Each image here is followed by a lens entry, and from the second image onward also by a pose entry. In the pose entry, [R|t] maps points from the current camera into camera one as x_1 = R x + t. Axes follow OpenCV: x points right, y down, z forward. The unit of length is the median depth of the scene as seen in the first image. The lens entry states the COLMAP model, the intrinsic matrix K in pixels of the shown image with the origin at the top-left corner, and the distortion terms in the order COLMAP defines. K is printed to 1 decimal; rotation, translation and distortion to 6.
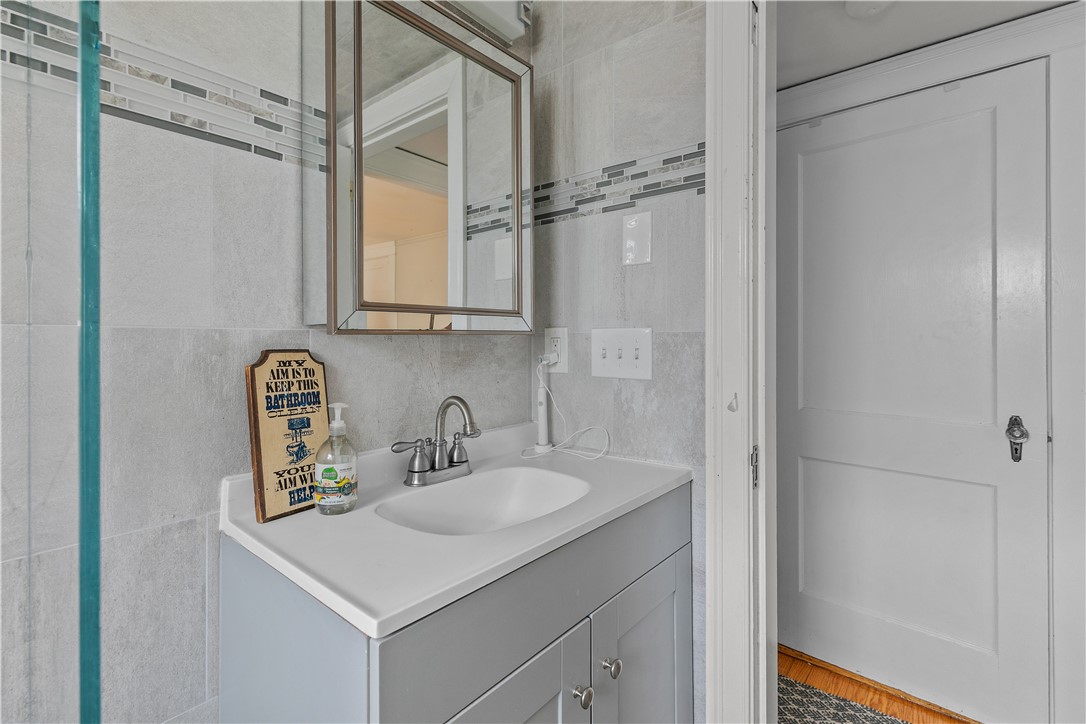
lens RADIAL K [[492.3, 0, 528.3], [0, 492.3, 342.1], [0, 0, 1]] dist [0.003760, -0.001965]
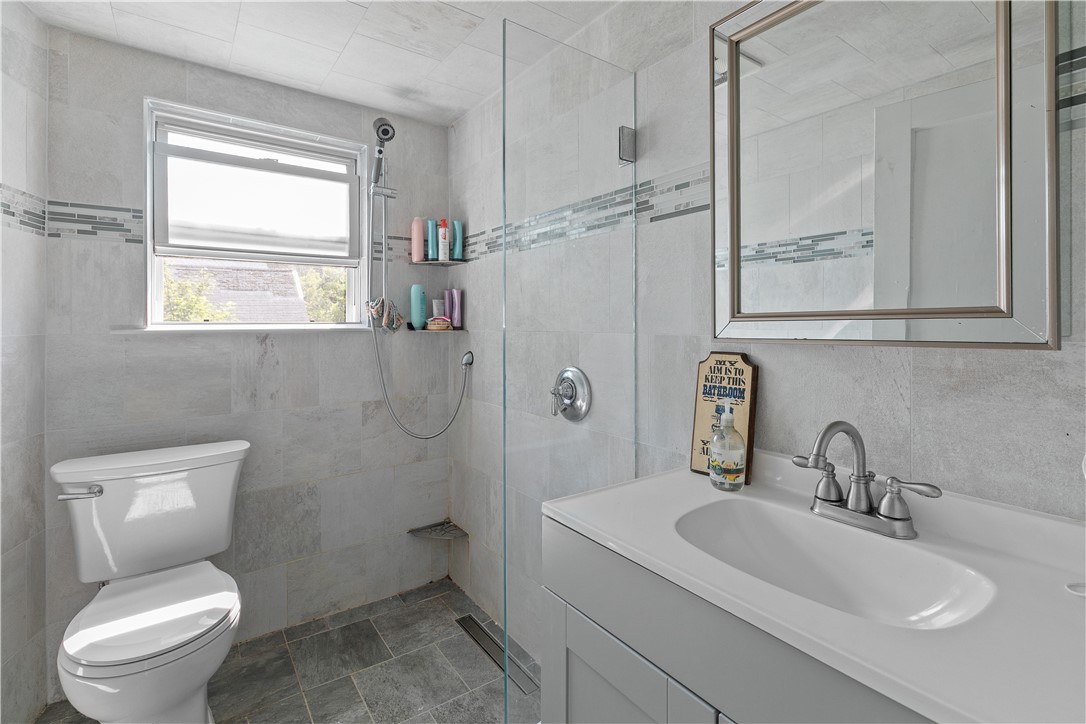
lens RADIAL K [[492.3, 0, 525.7], [0, 492.3, 323.9], [0, 0, 1]] dist [0.003760, -0.001965]
pose [[-0.235525, 0.002591, -0.971865, 0.891240], [0.001445, 0.999996, 0.002316, -0.062697], [0.971867, -0.000859, -0.235528, 0.791547]]
